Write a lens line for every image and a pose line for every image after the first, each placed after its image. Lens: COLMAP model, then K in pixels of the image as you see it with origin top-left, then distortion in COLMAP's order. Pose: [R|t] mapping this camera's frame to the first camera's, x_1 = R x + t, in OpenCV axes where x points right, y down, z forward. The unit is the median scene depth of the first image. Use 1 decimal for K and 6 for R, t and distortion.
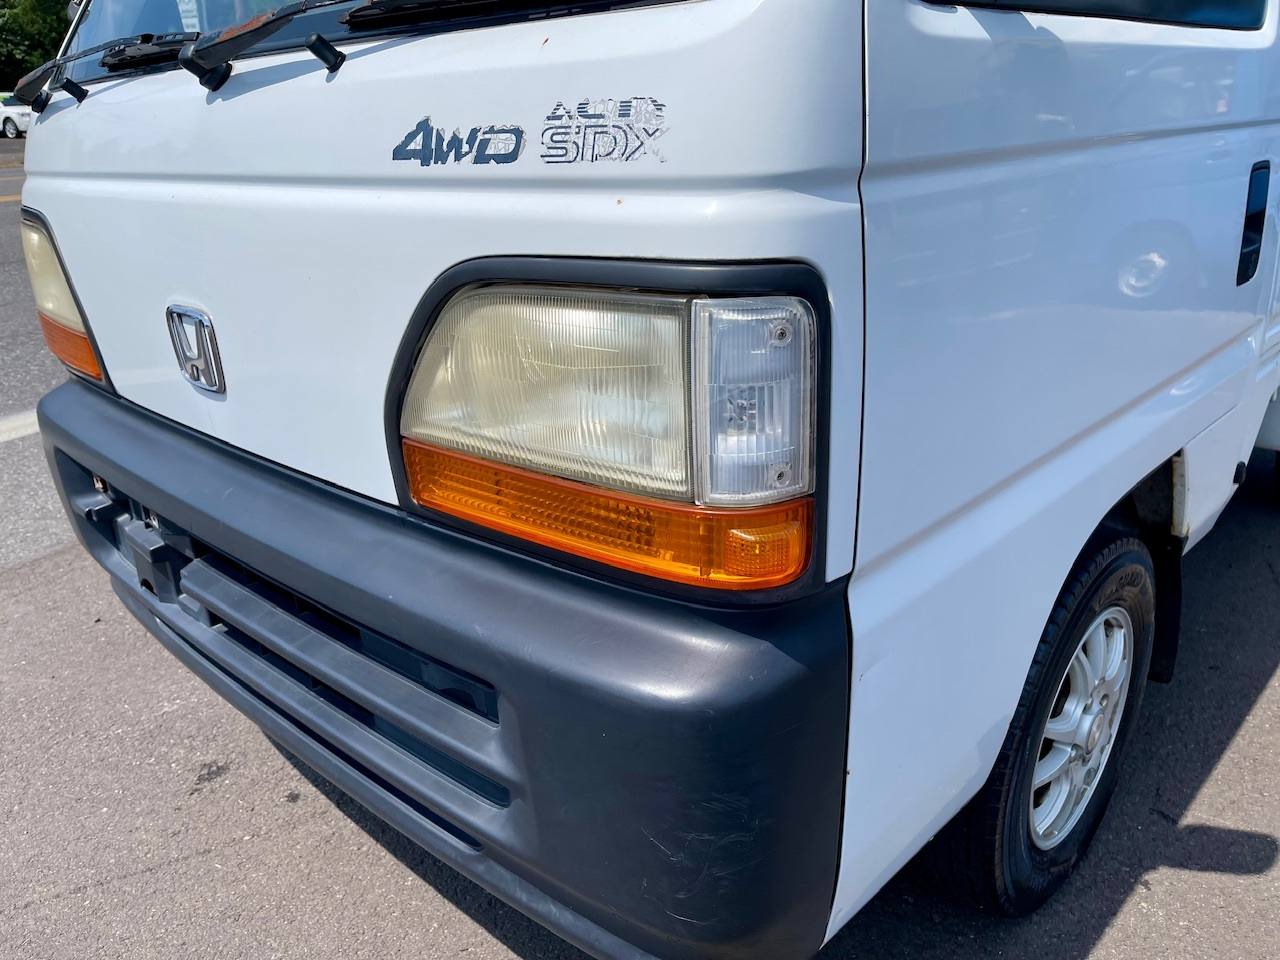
lens RADIAL K [[971.4, 0, 644.7], [0, 971.4, 478.0], [0, 0, 1]] dist [0.076164, -0.101534]
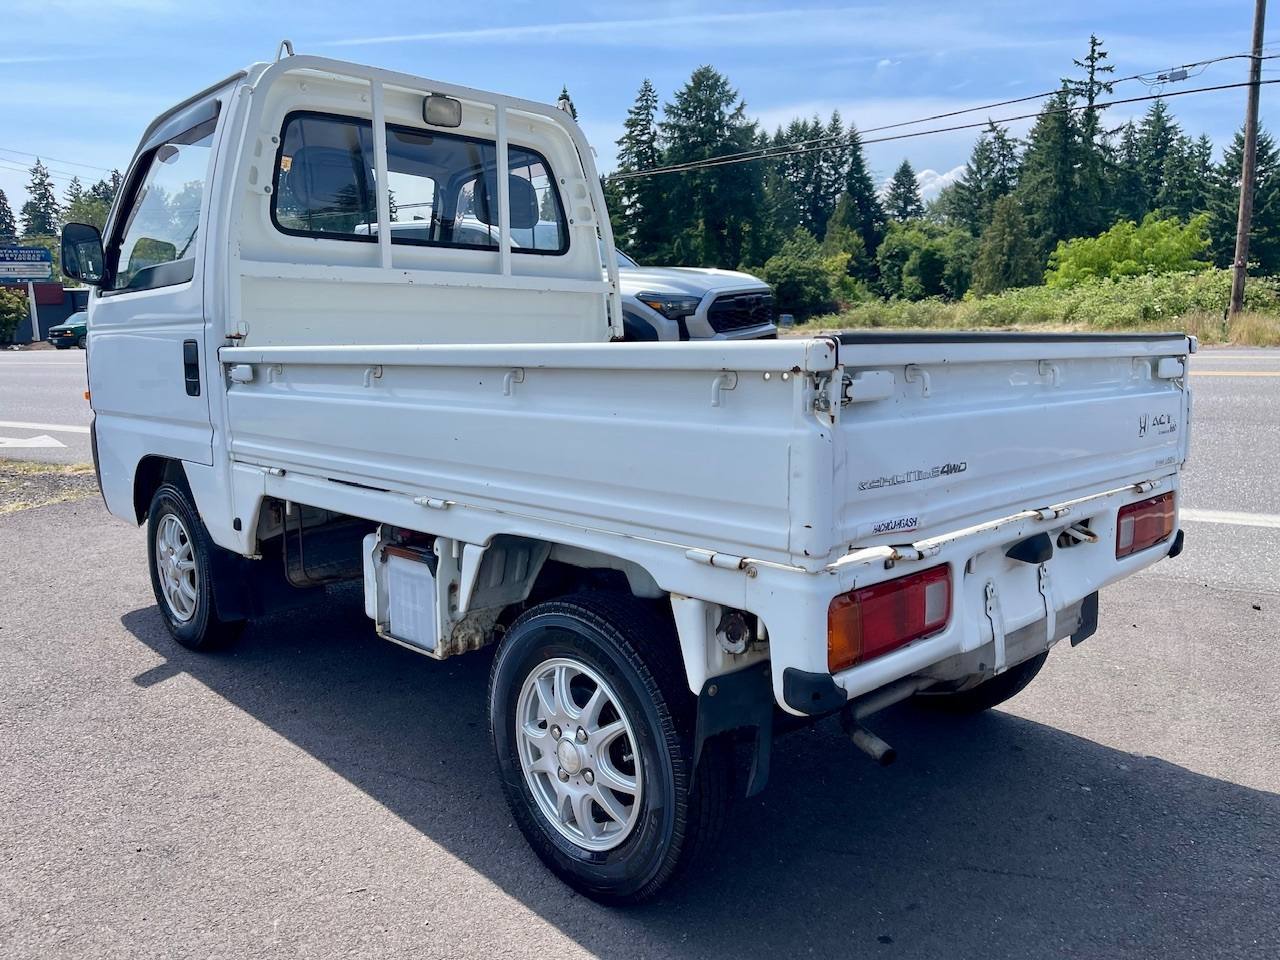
lens RADIAL K [[971.4, 0, 643.1], [0, 971.4, 479.7], [0, 0, 1]] dist [0.076164, -0.101534]
pose [[-0.050621, 0.172363, -0.983732, 3.563699], [-0.328082, 0.927460, 0.179386, -0.972754], [0.943292, 0.331826, 0.009600, 2.624484]]
